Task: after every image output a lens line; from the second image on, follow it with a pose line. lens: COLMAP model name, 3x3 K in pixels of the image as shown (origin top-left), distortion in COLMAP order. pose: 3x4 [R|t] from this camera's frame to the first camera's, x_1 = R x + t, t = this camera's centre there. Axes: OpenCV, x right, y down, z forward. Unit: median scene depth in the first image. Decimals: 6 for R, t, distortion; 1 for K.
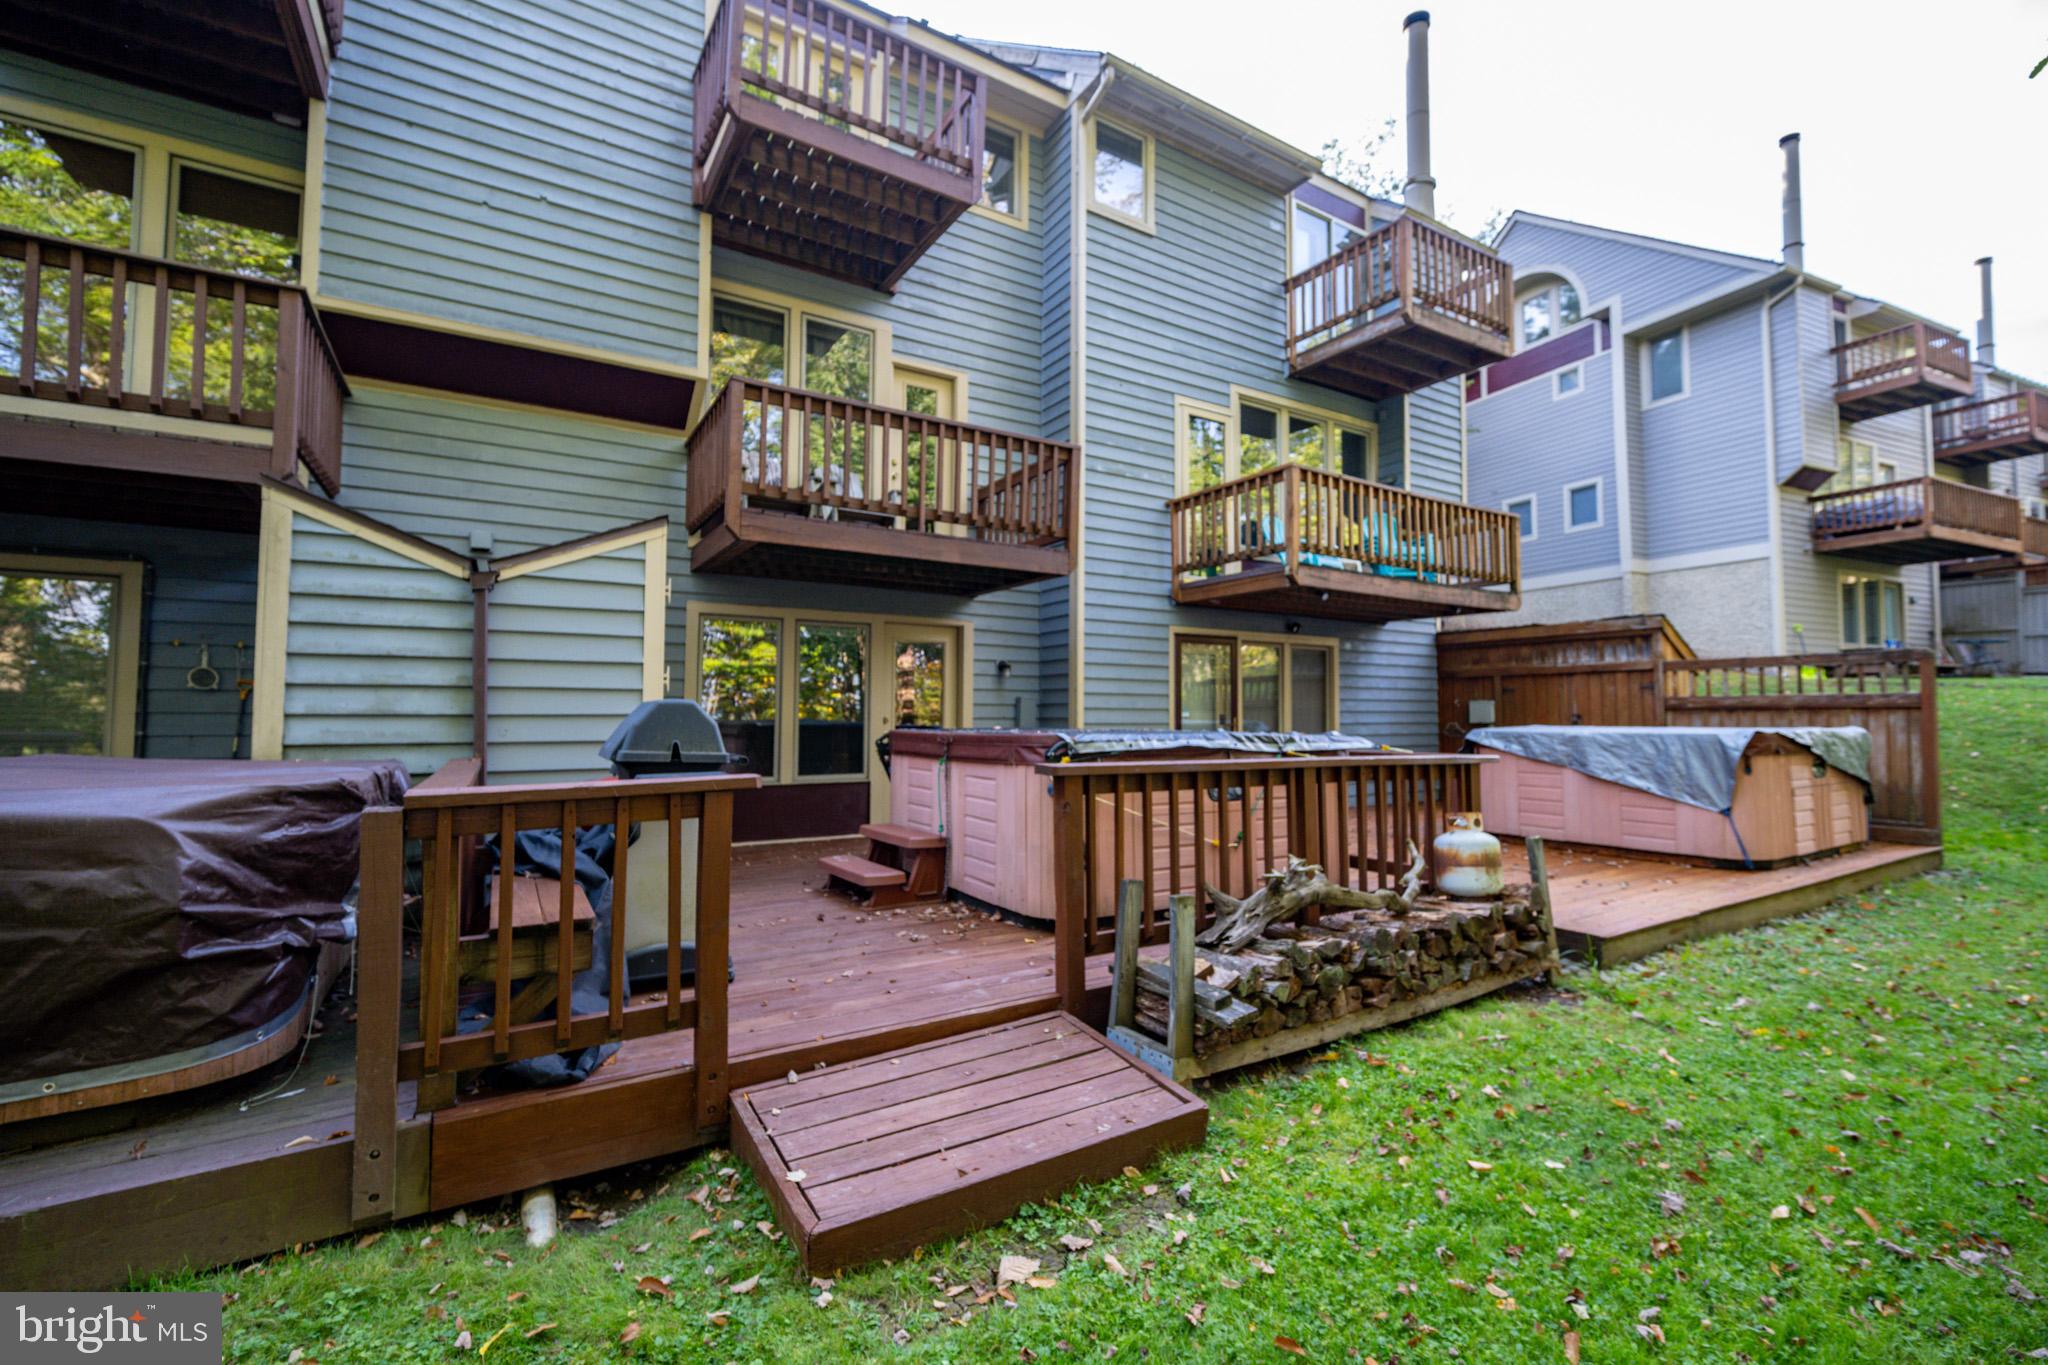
lens RADIAL K [[842.8, 0, 1030.6], [0, 842.8, 675.0], [0, 0, 1]] dist [-0.000605, 0.000008]
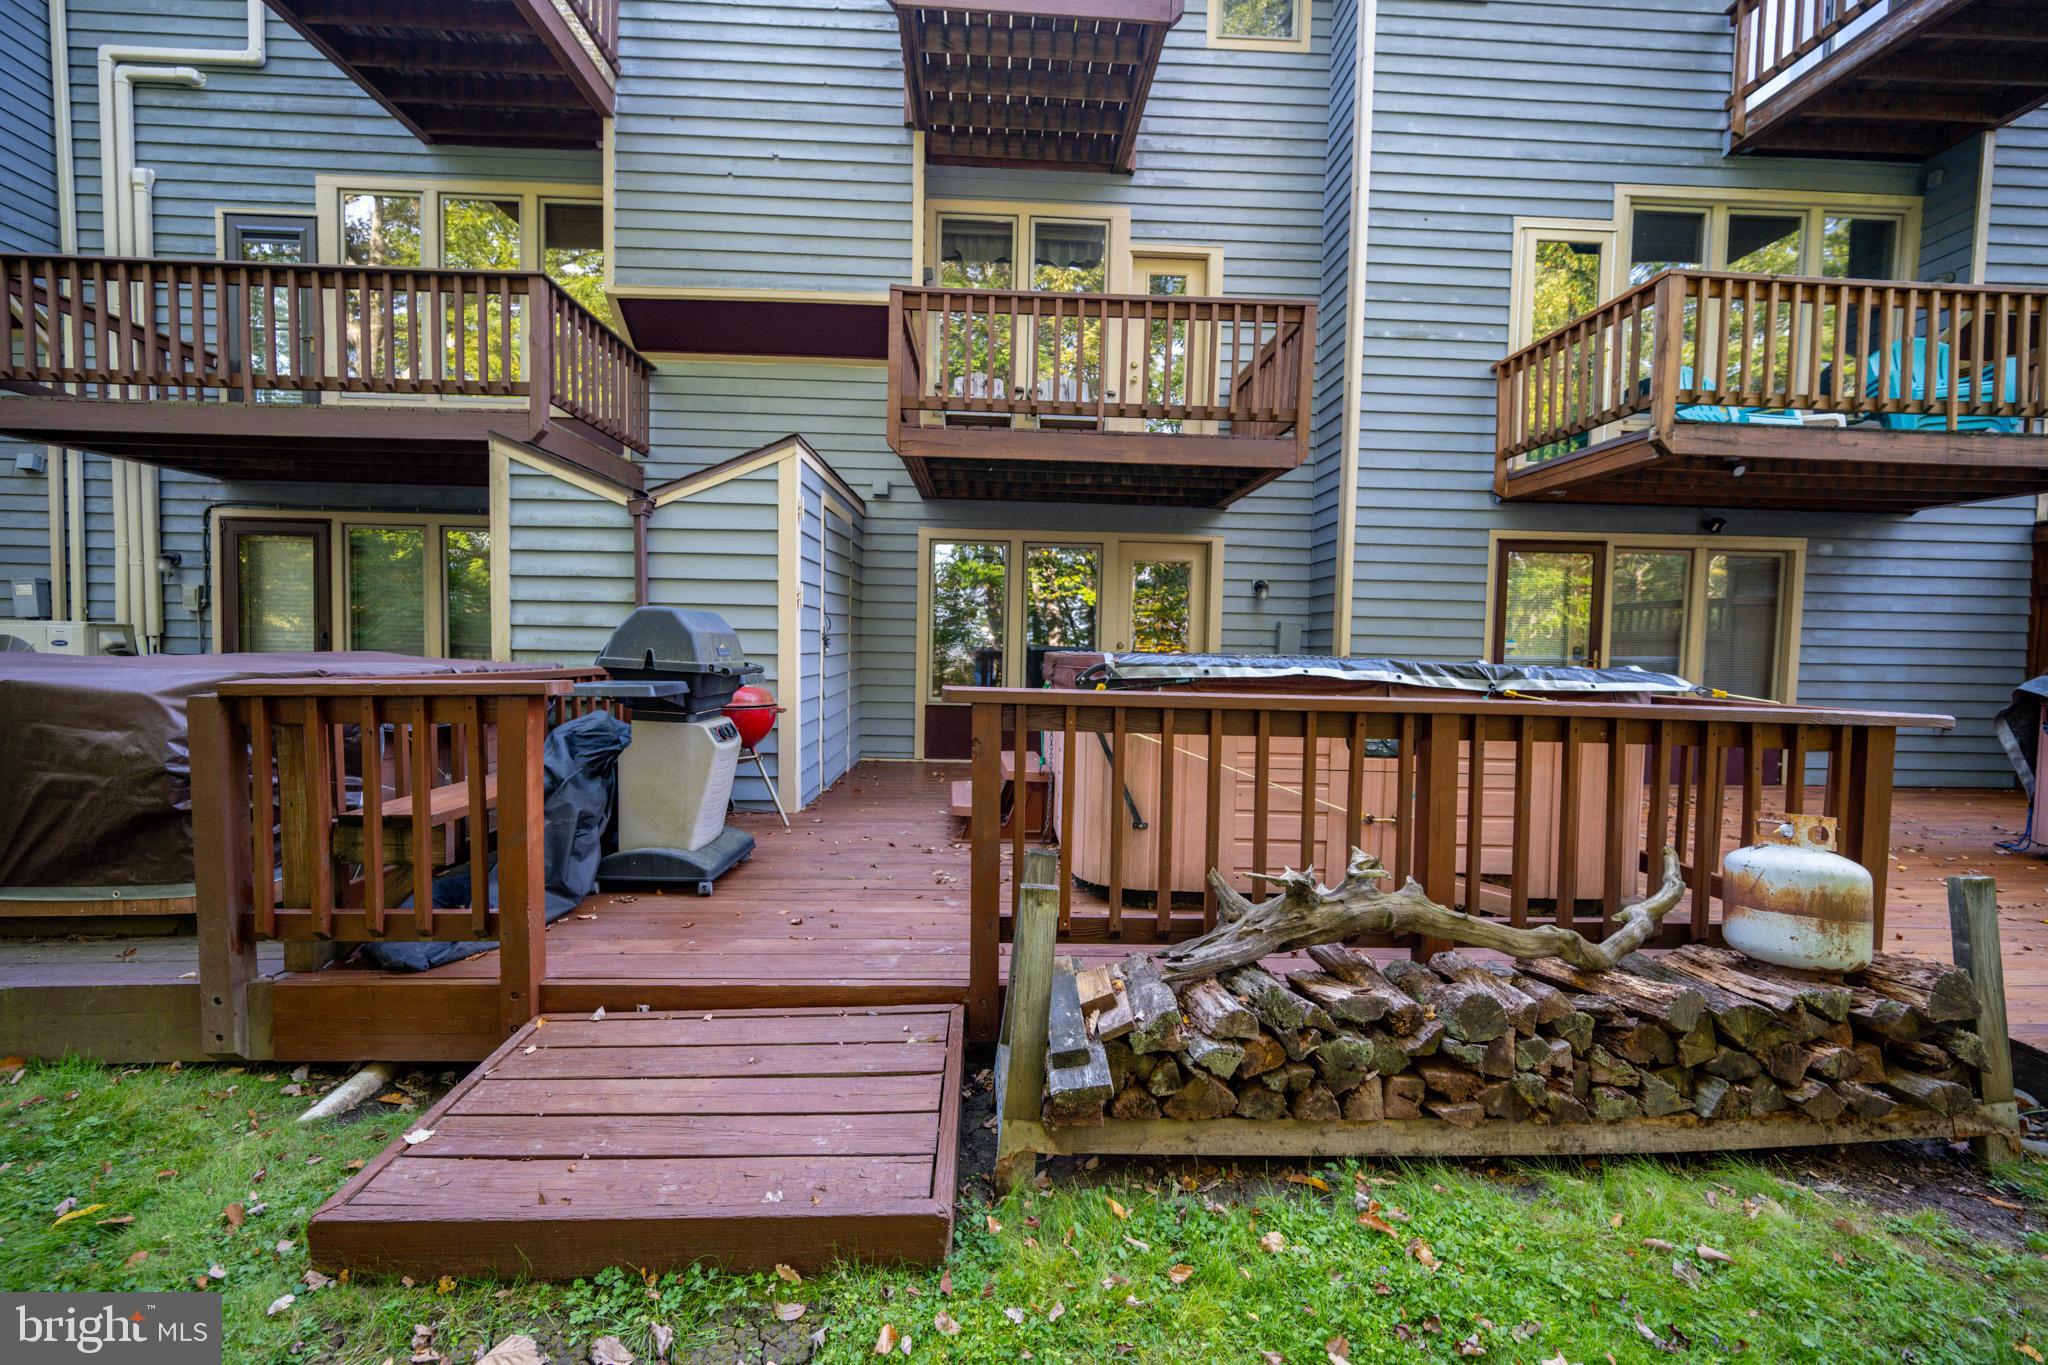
lens RADIAL K [[799.3, 0, 1023.1], [0, 799.3, 676.0], [0, 0, 1]] dist [-0.001142, 0.000304]
pose [[0.873705, 0.033166, -0.485325, 0.290313], [0.006259, 0.996824, 0.079390, 0.027571], [0.486417, -0.072401, 0.870722, 0.278807]]
